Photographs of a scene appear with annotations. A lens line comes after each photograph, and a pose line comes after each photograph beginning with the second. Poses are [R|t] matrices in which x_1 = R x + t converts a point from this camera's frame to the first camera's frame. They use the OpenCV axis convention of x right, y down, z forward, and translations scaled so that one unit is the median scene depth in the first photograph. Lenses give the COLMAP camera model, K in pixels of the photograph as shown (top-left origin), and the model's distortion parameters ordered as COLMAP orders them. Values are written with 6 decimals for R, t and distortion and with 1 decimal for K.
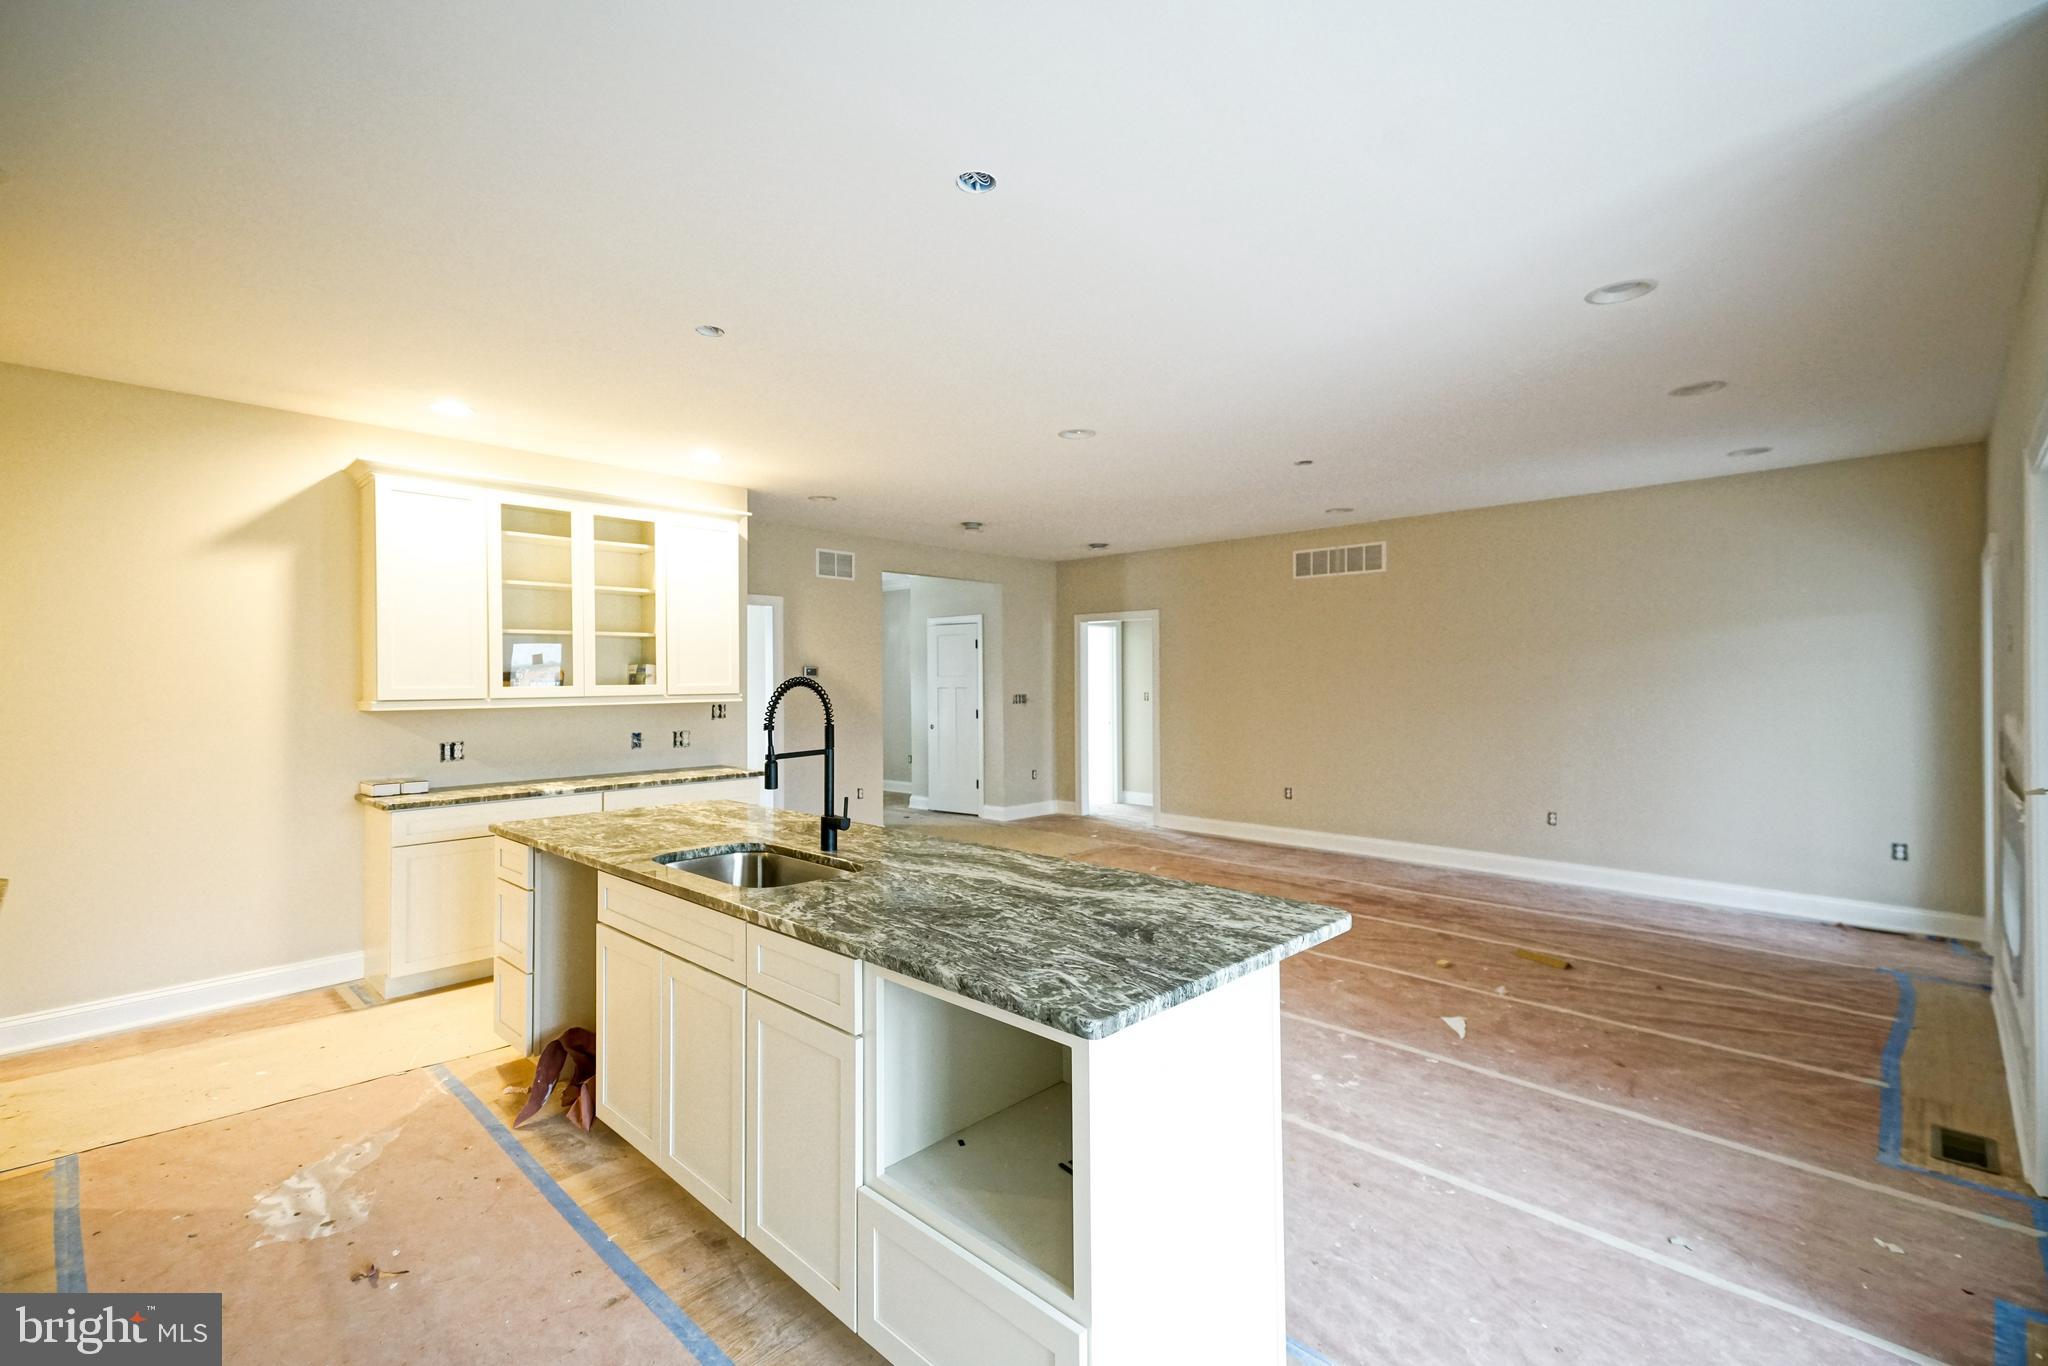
lens RADIAL K [[894.7, 0, 1029.8], [0, 894.7, 680.4], [0, 0, 1]] dist [0.012939, -0.000029]
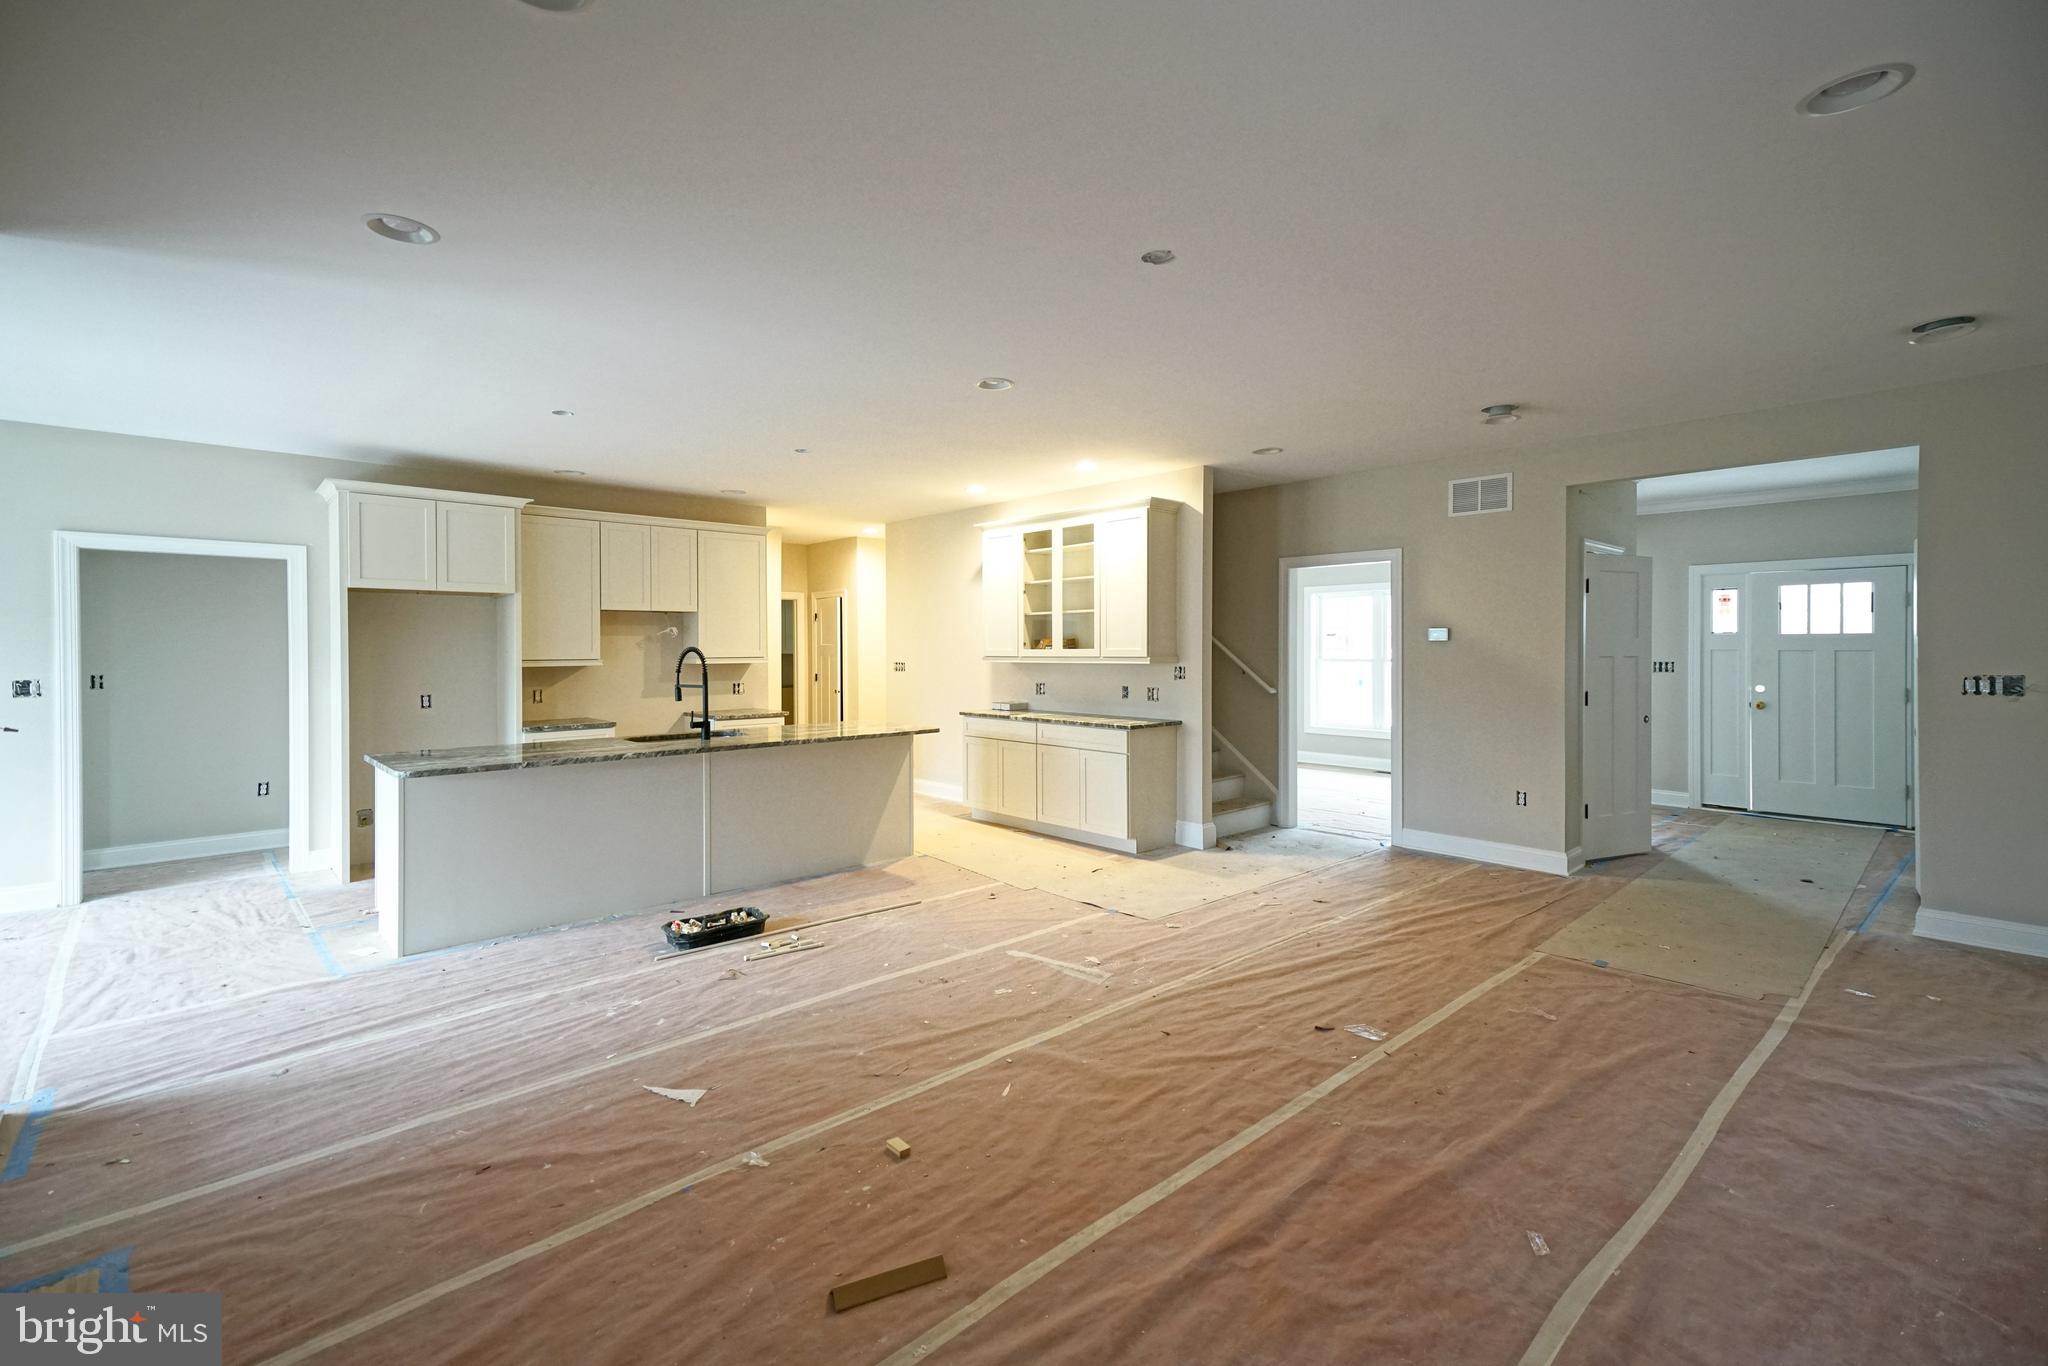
lens RADIAL K [[913.9, 0, 1014.2], [0, 913.9, 643.0], [0, 0, 1]] dist [0.043488, 0.000226]
pose [[-0.067012, 0.007160, -0.997726, 0.958927], [0.003341, 0.999970, 0.006952, -0.014211], [0.997747, -0.002868, -0.067034, 1.021828]]
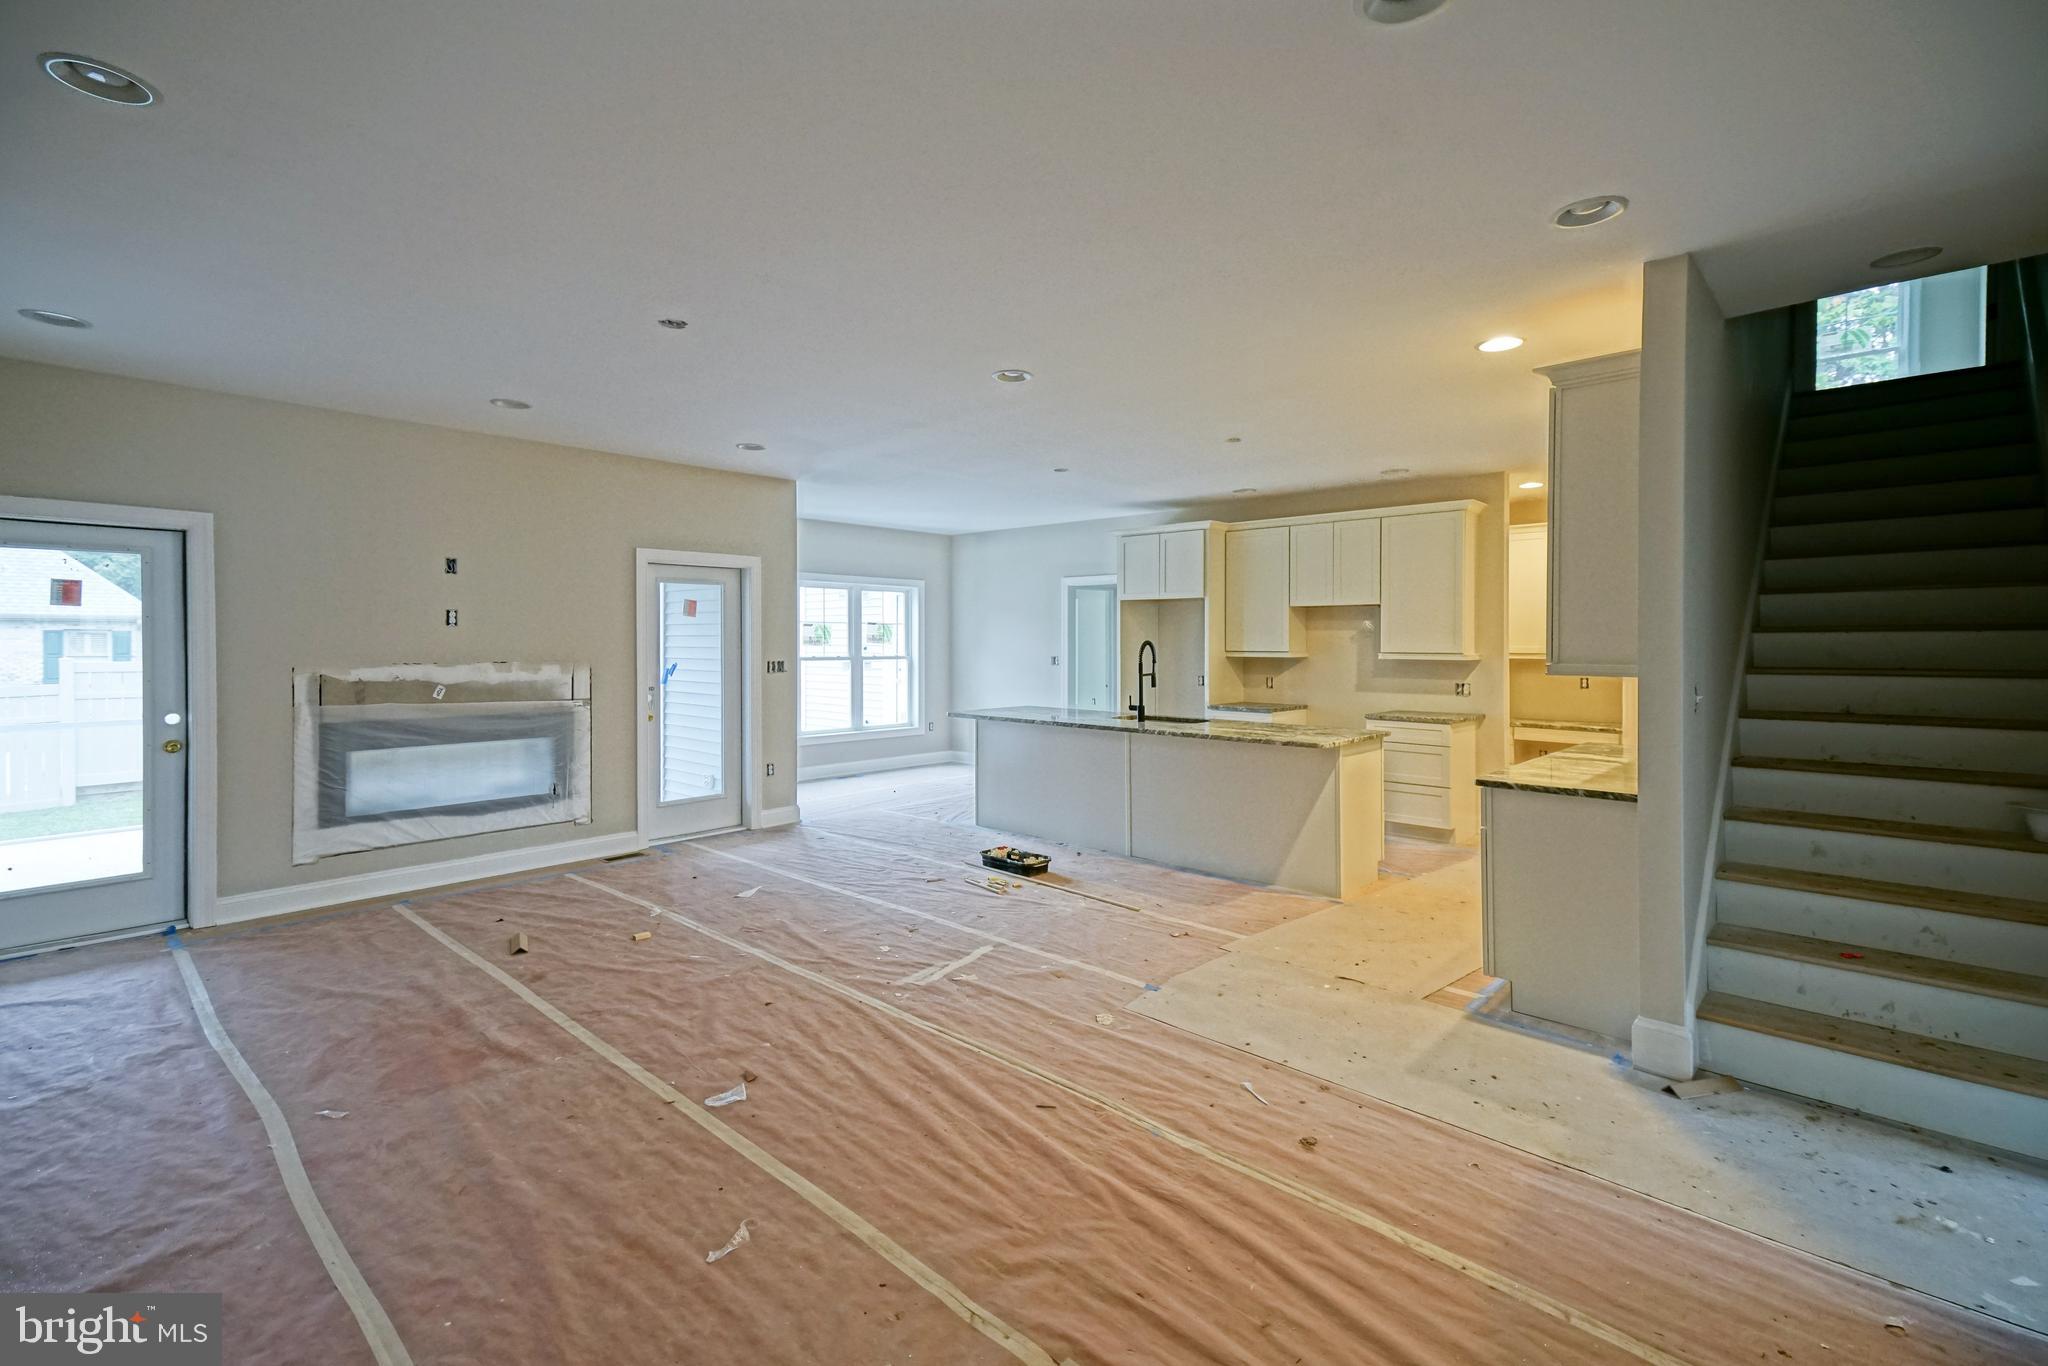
lens RADIAL K [[925.8, 0, 1027.0], [0, 925.8, 634.3], [0, 0, 1]] dist [0.044080, -0.007546]
pose [[-0.999906, 0.008321, -0.010868, 0.044827], [0.008419, 0.999924, -0.009039, -0.001163], [0.010792, -0.009130, -0.999900, 1.853249]]
